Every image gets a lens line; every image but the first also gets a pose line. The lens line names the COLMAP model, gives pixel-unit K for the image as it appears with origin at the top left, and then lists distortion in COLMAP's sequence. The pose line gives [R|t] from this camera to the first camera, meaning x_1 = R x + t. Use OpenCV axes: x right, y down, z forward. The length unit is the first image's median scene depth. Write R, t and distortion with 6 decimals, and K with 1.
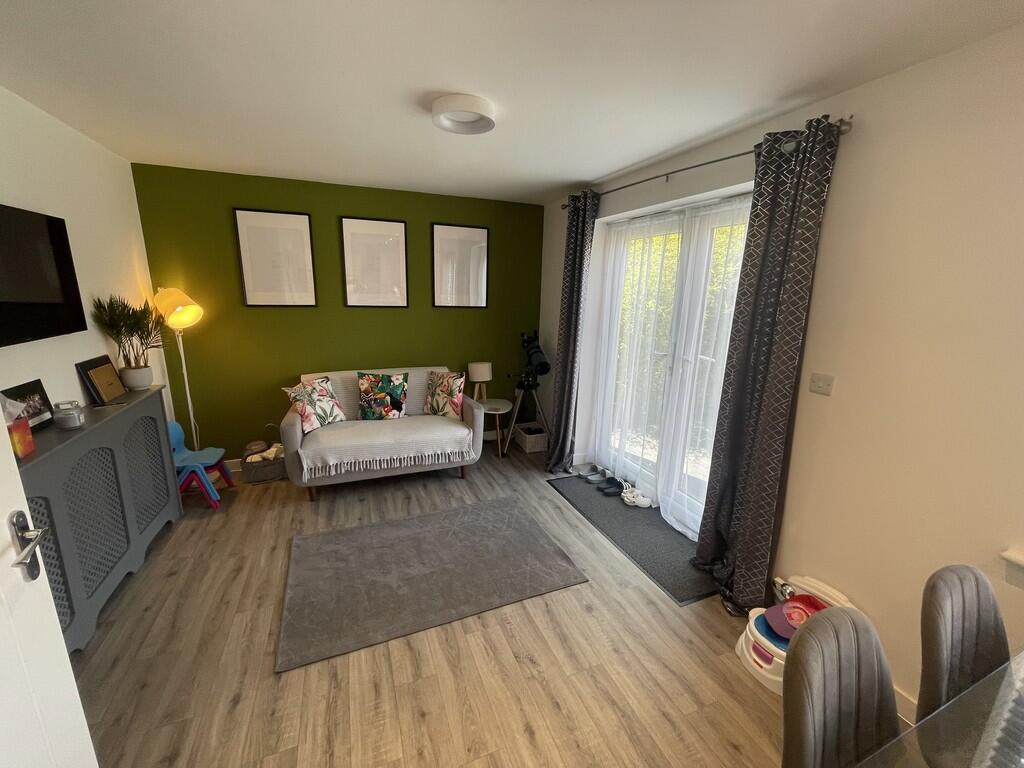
lens RADIAL K [[412.9, 0, 508.6], [0, 412.9, 387.3], [0, 0, 1]] dist [0.007138, 0.000033]
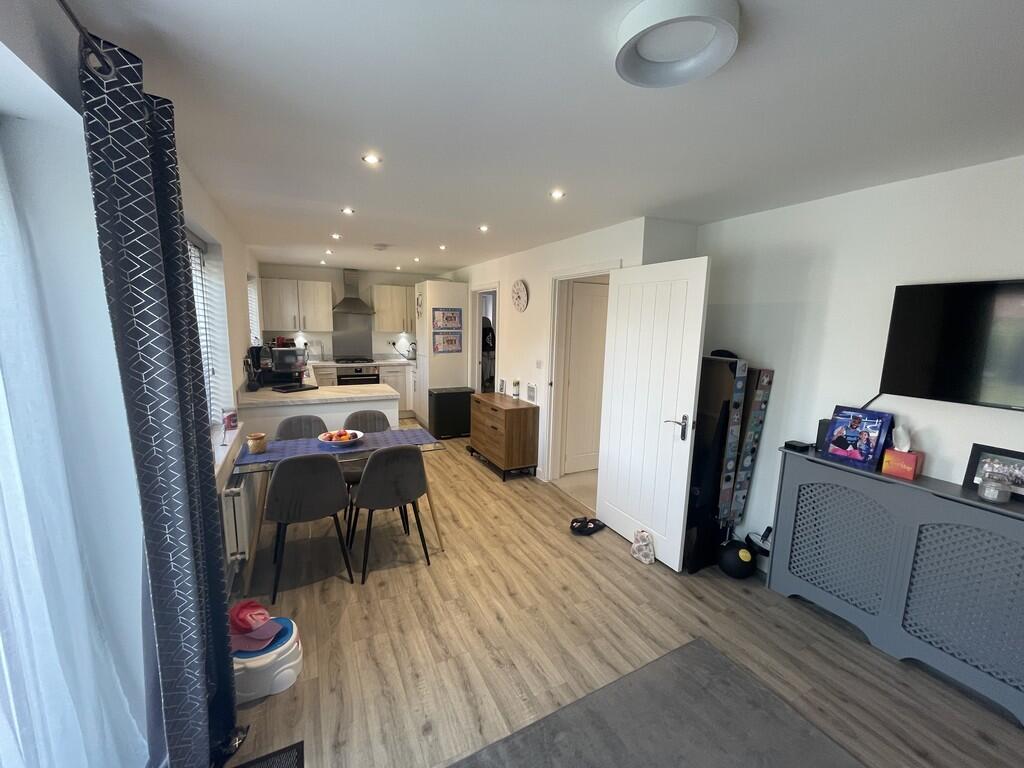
lens RADIAL K [[412.9, 0, 508.6], [0, 412.9, 387.3], [0, 0, 1]] dist [0.007138, 0.000033]
pose [[-0.995251, -0.032273, -0.091834, 0.156412], [-0.065264, 0.921206, 0.383564, -0.449781], [0.072219, 0.387736, -0.918937, 1.747666]]
